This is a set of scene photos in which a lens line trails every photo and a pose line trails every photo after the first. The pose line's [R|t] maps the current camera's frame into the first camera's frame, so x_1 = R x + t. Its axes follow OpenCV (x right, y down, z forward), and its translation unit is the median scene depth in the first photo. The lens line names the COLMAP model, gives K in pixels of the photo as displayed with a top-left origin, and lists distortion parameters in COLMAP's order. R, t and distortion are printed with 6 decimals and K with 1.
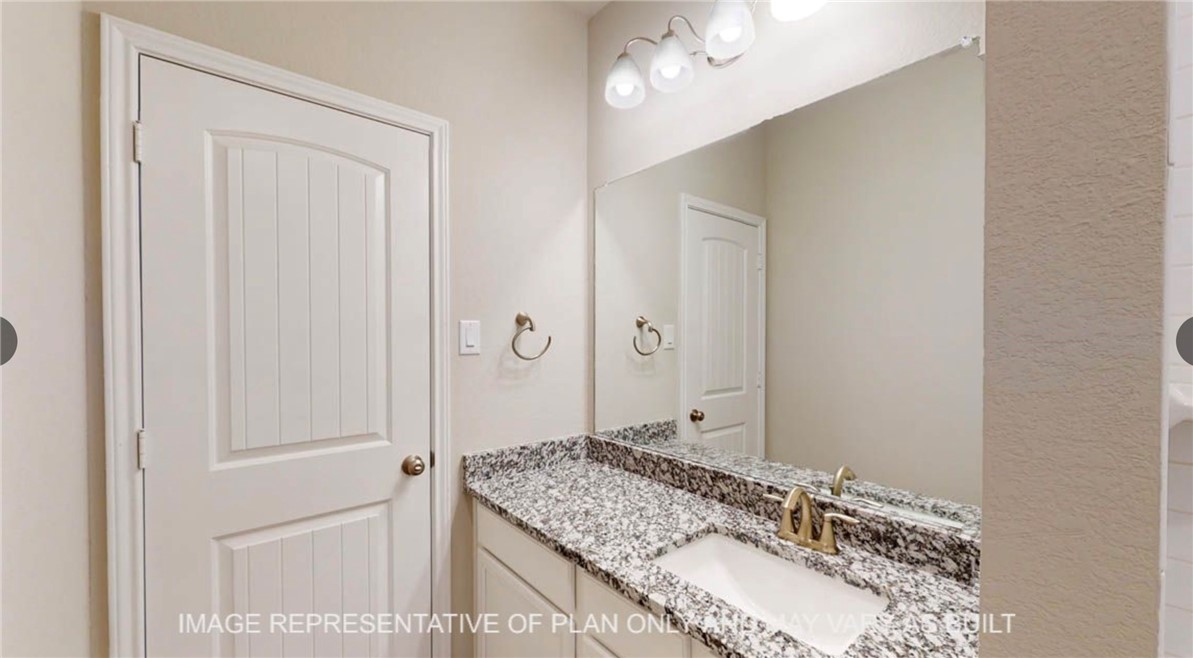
lens RADIAL K [[454.2, 0, 600.5], [0, 454.2, 338.3], [0, 0, 1]] dist [-0.000154, -0.000060]
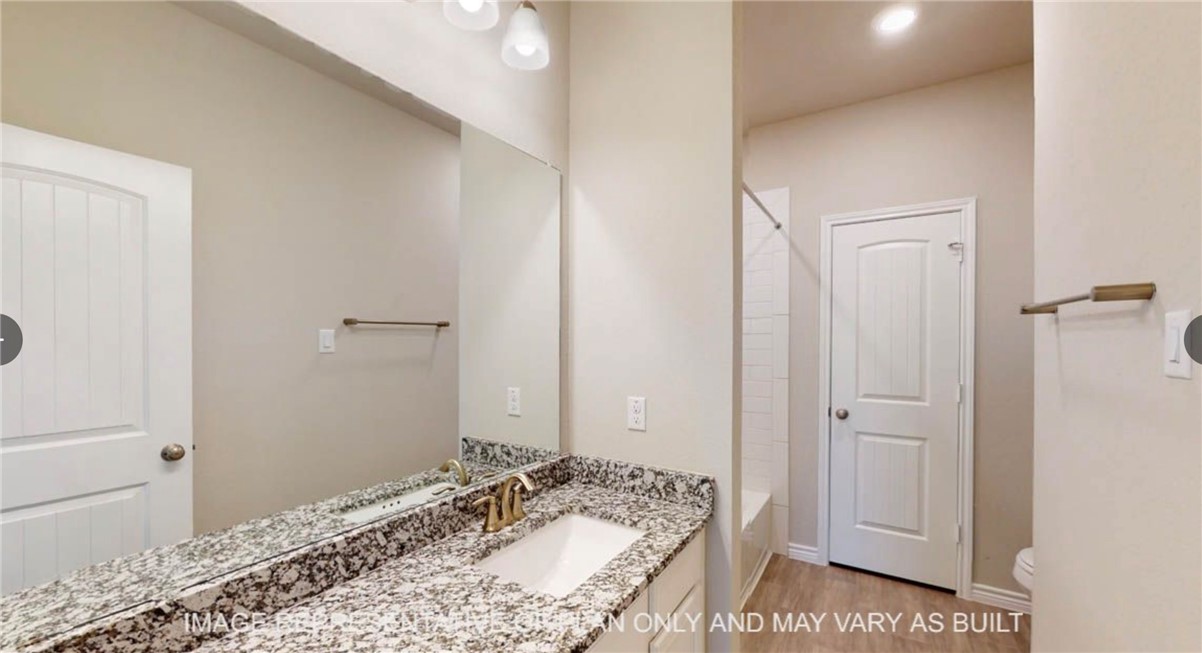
lens RADIAL K [[438.5, 0, 599.5], [0, 438.5, 346.1], [0, 0, 1]] dist [0.000837, 0.000075]
pose [[-0.293765, -0.006672, 0.955854, -0.545621], [0.008881, 0.999913, 0.009709, -0.002054], [-0.955836, 0.011341, -0.293681, 0.890024]]
